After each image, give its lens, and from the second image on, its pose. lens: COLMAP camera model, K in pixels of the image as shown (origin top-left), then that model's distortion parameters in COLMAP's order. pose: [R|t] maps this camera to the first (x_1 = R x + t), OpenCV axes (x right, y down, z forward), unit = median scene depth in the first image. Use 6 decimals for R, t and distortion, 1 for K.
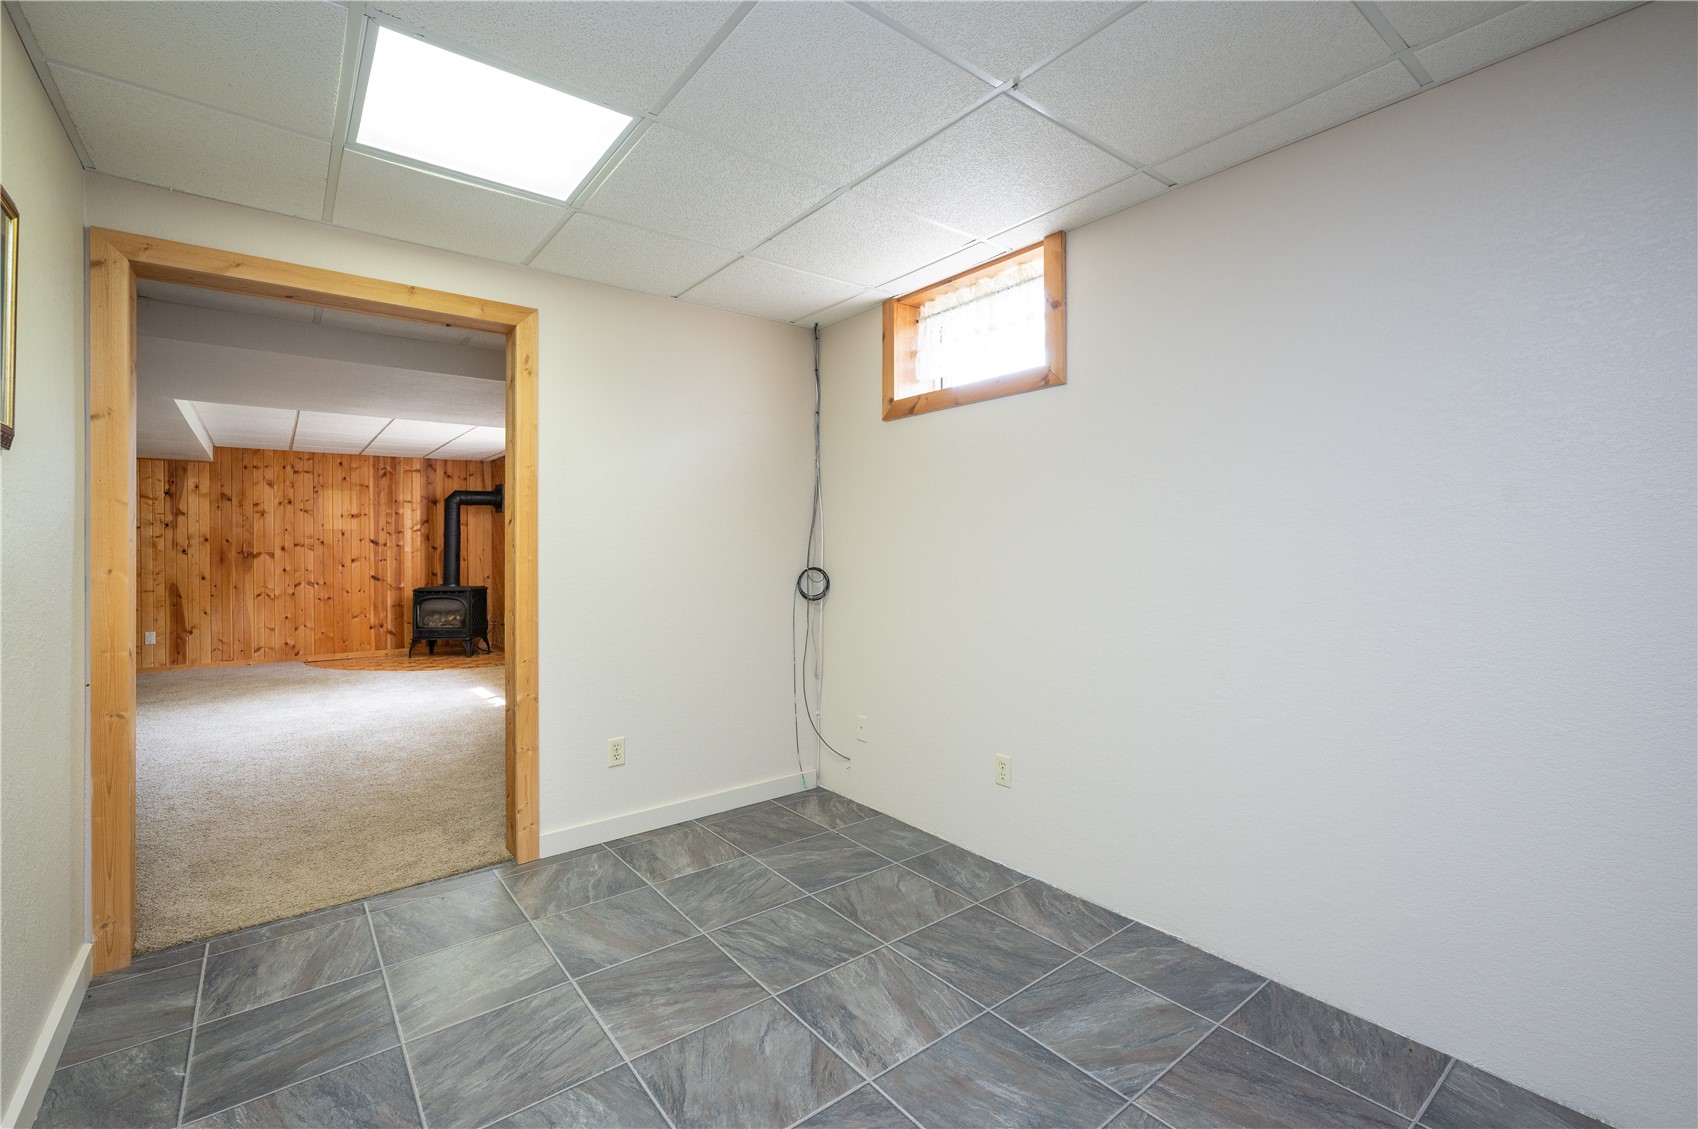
lens RADIAL K [[728.1, 0, 834.5], [0, 728.1, 541.9], [0, 0, 1]] dist [0.007267, 0.000415]
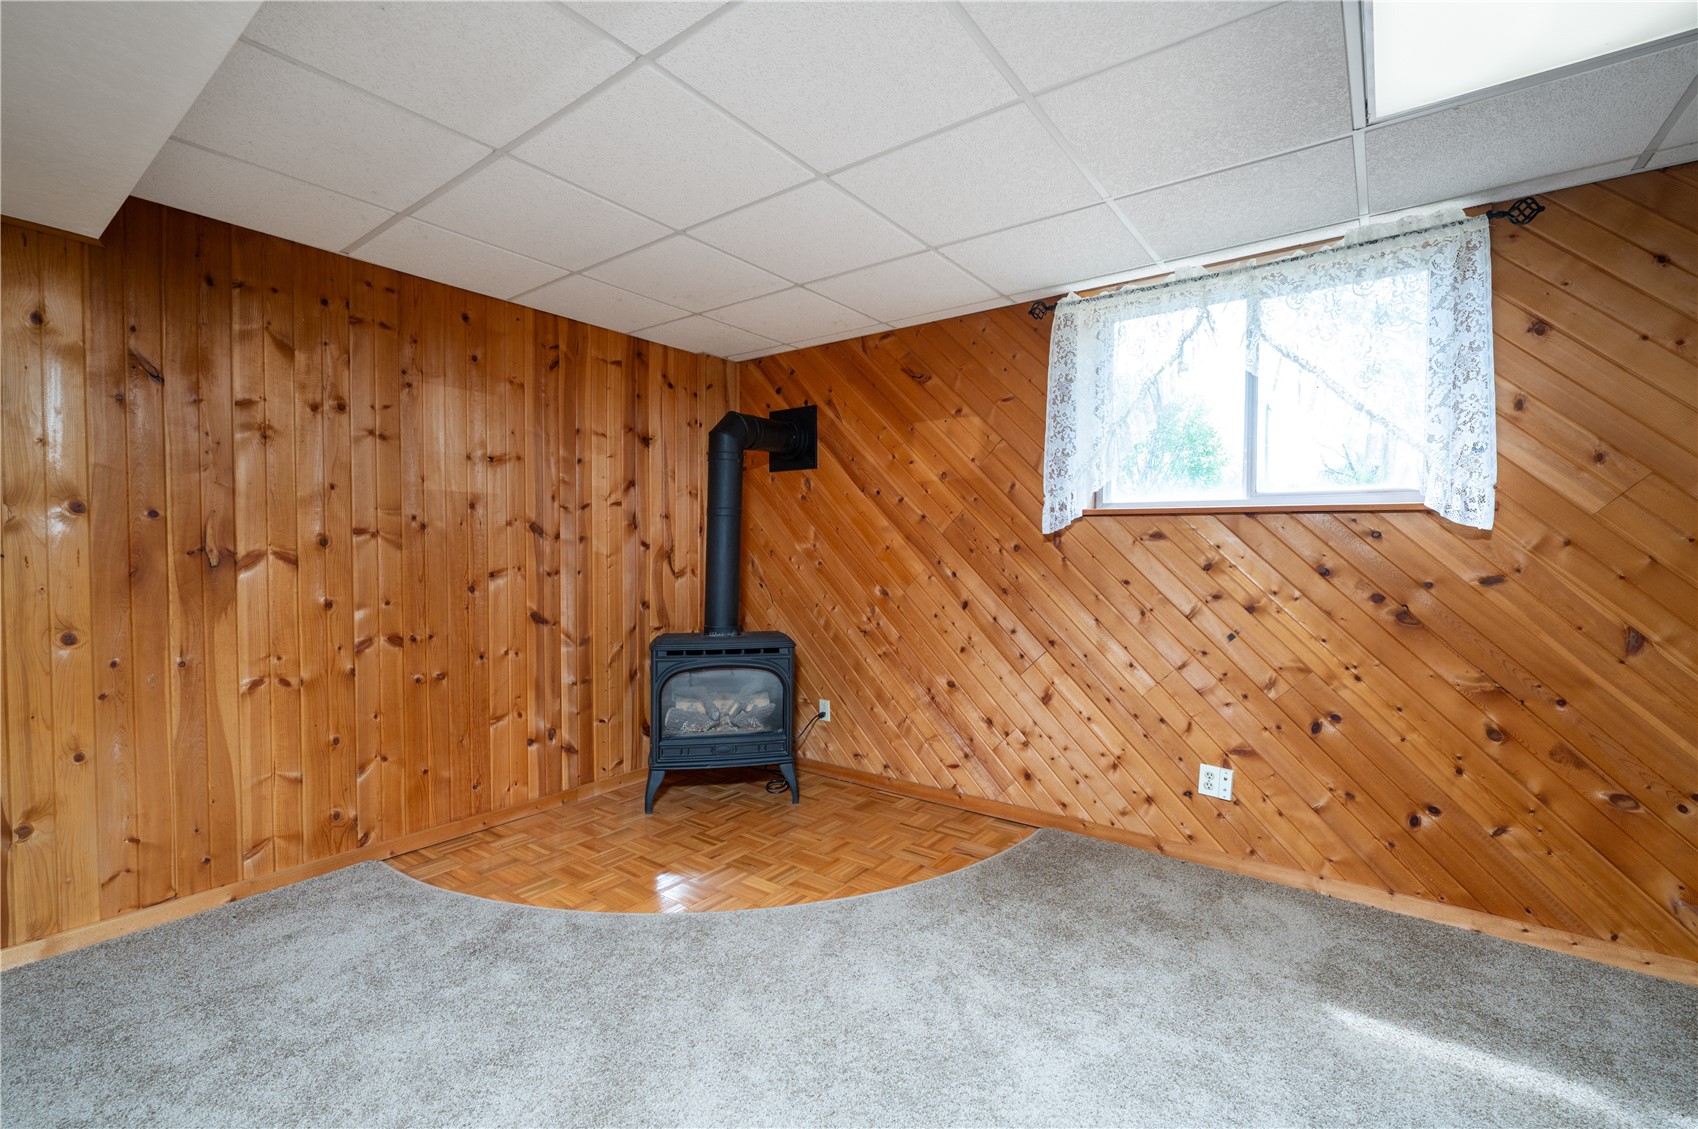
lens RADIAL K [[728.1, 0, 846.9], [0, 728.1, 566.2], [0, 0, 1]] dist [0.007267, 0.000415]
pose [[0.963425, 0.011266, 0.267741, -0.584874], [-0.021532, 0.999140, 0.035438, 0.003180], [-0.267112, -0.039907, 0.962839, 0.580635]]
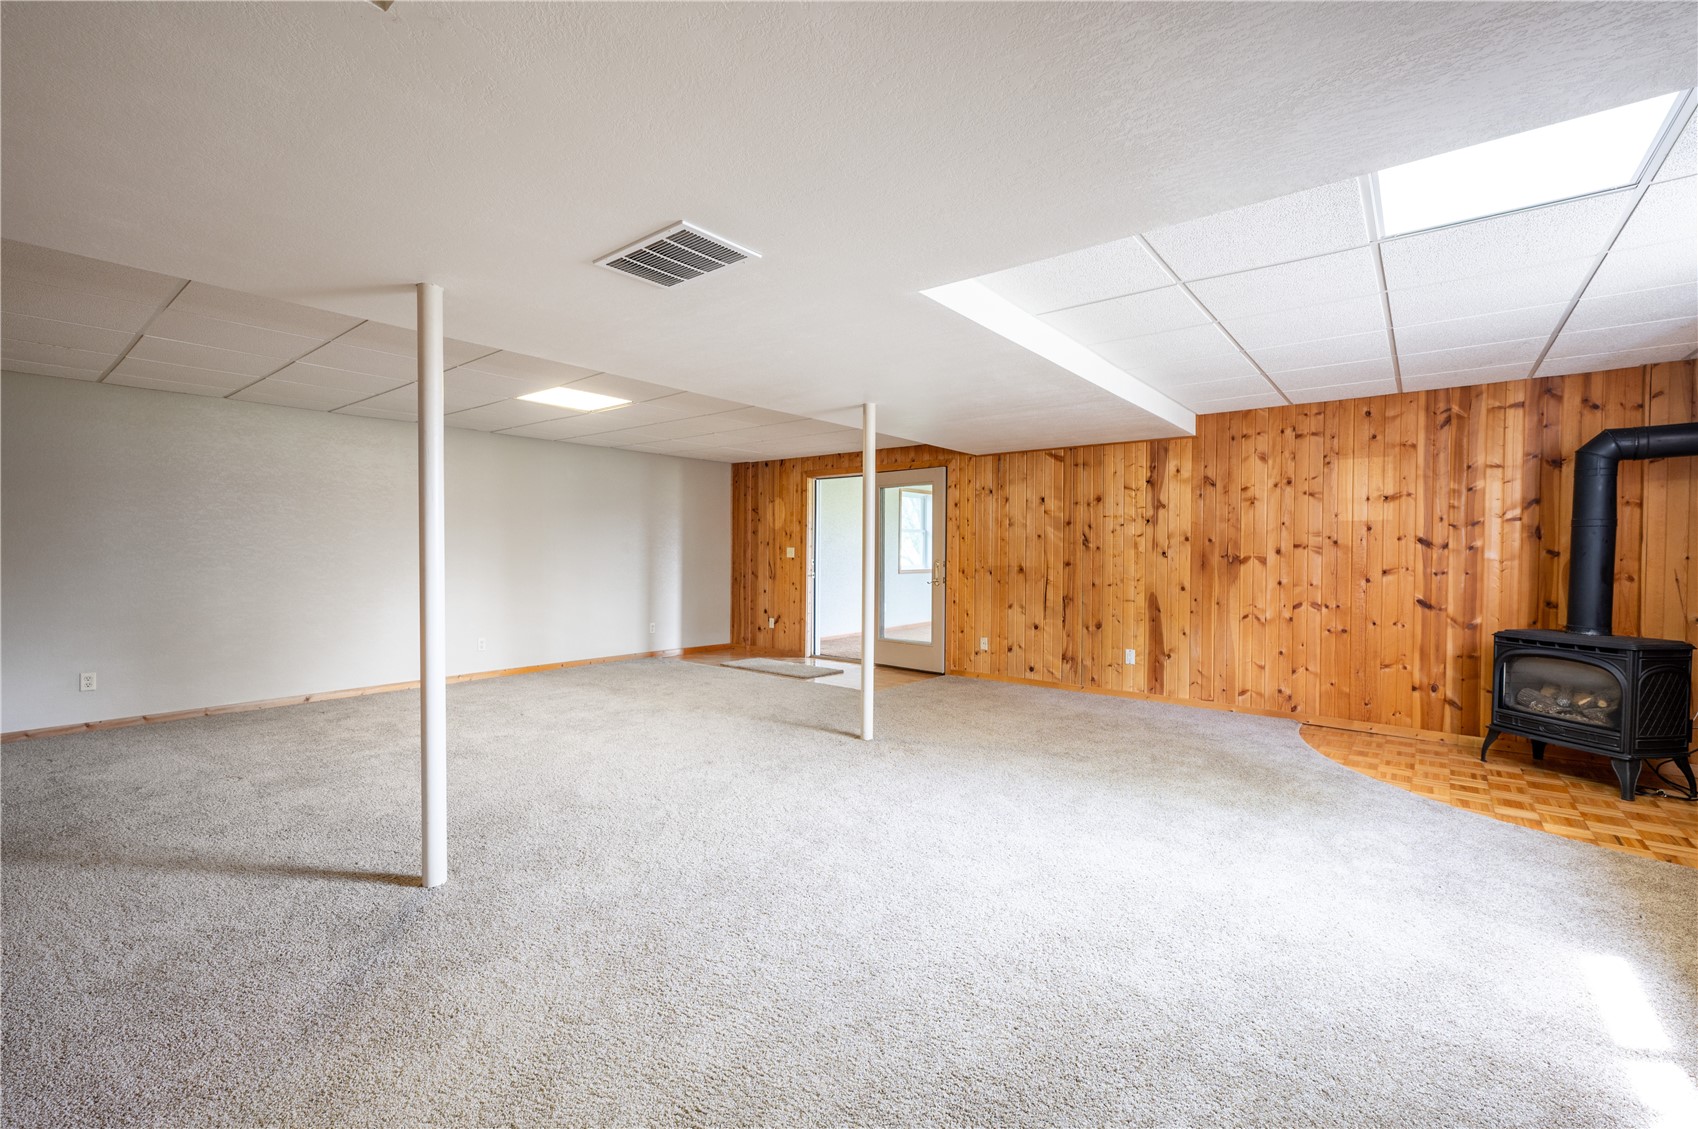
lens RADIAL K [[728.1, 0, 842.8], [0, 728.1, 565.5], [0, 0, 1]] dist [0.007267, 0.000415]
pose [[0.240499, 0.030639, -0.970166, -0.183506], [0.000919, 0.999494, 0.031793, 0.000322], [0.970649, -0.008538, 0.240349, 0.424498]]
